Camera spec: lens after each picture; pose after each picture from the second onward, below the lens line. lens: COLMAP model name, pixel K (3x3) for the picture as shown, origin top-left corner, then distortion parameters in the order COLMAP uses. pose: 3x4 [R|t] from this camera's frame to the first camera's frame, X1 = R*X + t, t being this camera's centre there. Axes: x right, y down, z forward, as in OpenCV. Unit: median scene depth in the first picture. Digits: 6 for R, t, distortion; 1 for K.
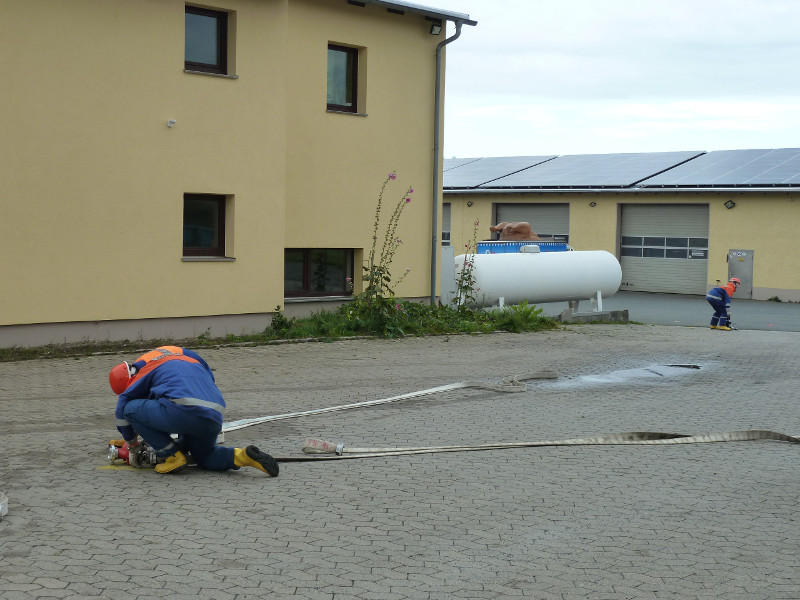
lens RADIAL K [[1119.3, 0, 400.0], [0, 1119.3, 300.0], [0, 0, 1]] dist [-0.024086, 0.015736]
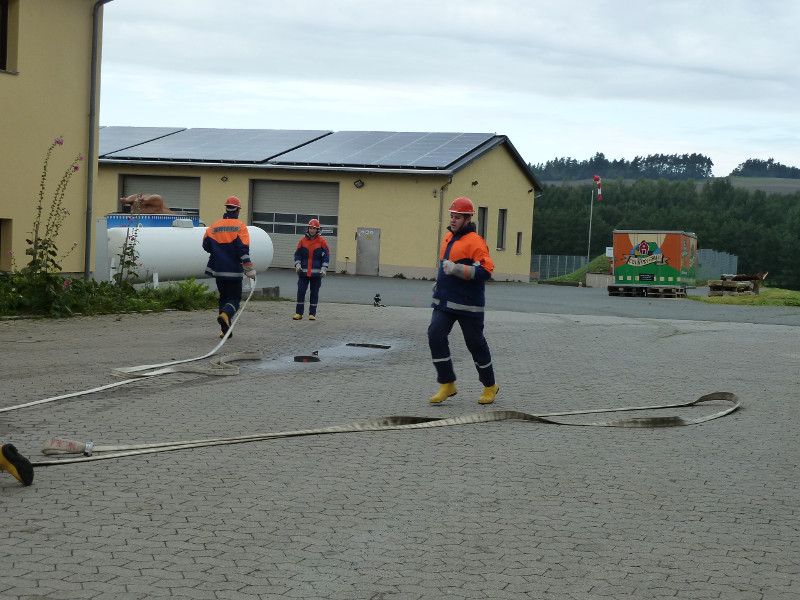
lens RADIAL K [[1119.3, 0, 400.0], [0, 1119.3, 300.0], [0, 0, 1]] dist [-0.024086, 0.015736]
pose [[0.940993, 0.000071, 0.338426, -0.043552], [-0.007730, 0.999744, 0.021284, -0.001666], [-0.338338, -0.022645, 0.940752, 0.032432]]
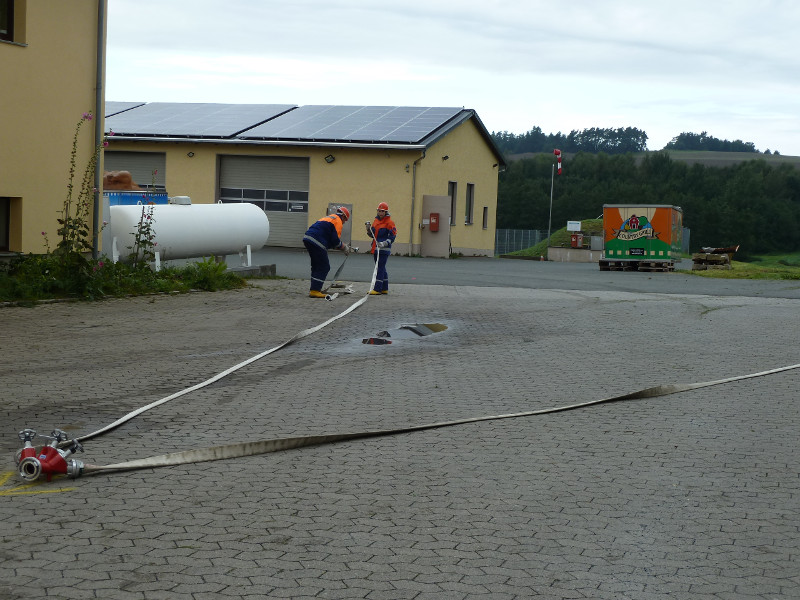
lens RADIAL K [[1119.3, 0, 400.0], [0, 1119.3, 300.0], [0, 0, 1]] dist [-0.024086, 0.015736]
pose [[0.922073, -0.017414, 0.386623, -0.099969], [0.000598, 0.999050, 0.043573, -0.003553], [-0.387014, -0.039947, 0.921208, 0.073226]]
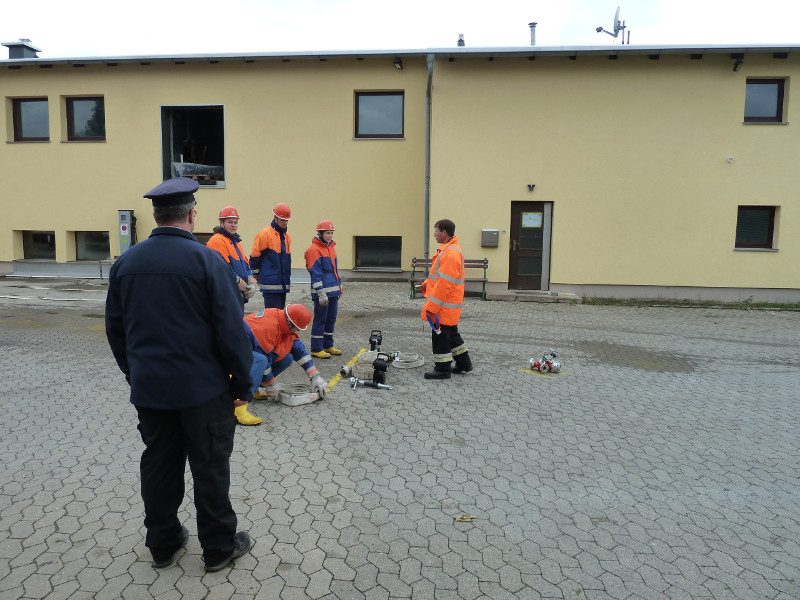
lens RADIAL K [[592.7, 0, 400.0], [0, 592.7, 300.0], [0, 0, 1]] dist [-0.034886, 0.002736]
pose [[0.630957, 0.083374, -0.771325, 0.097467], [-0.045569, 0.996475, 0.070436, -0.002613], [0.774478, -0.009294, 0.632532, 0.102252]]
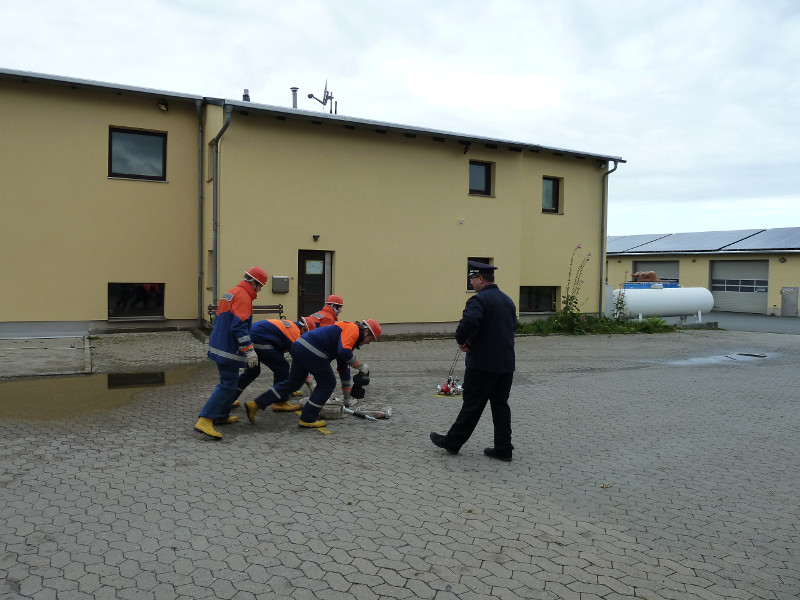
lens RADIAL K [[592.7, 0, 400.0], [0, 592.7, 300.0], [0, 0, 1]] dist [-0.034886, 0.002736]
pose [[0.957998, 0.006831, -0.286695, -0.008046], [-0.013381, 0.999692, -0.020895, 0.000882], [0.286464, 0.023854, 0.957794, -0.010351]]
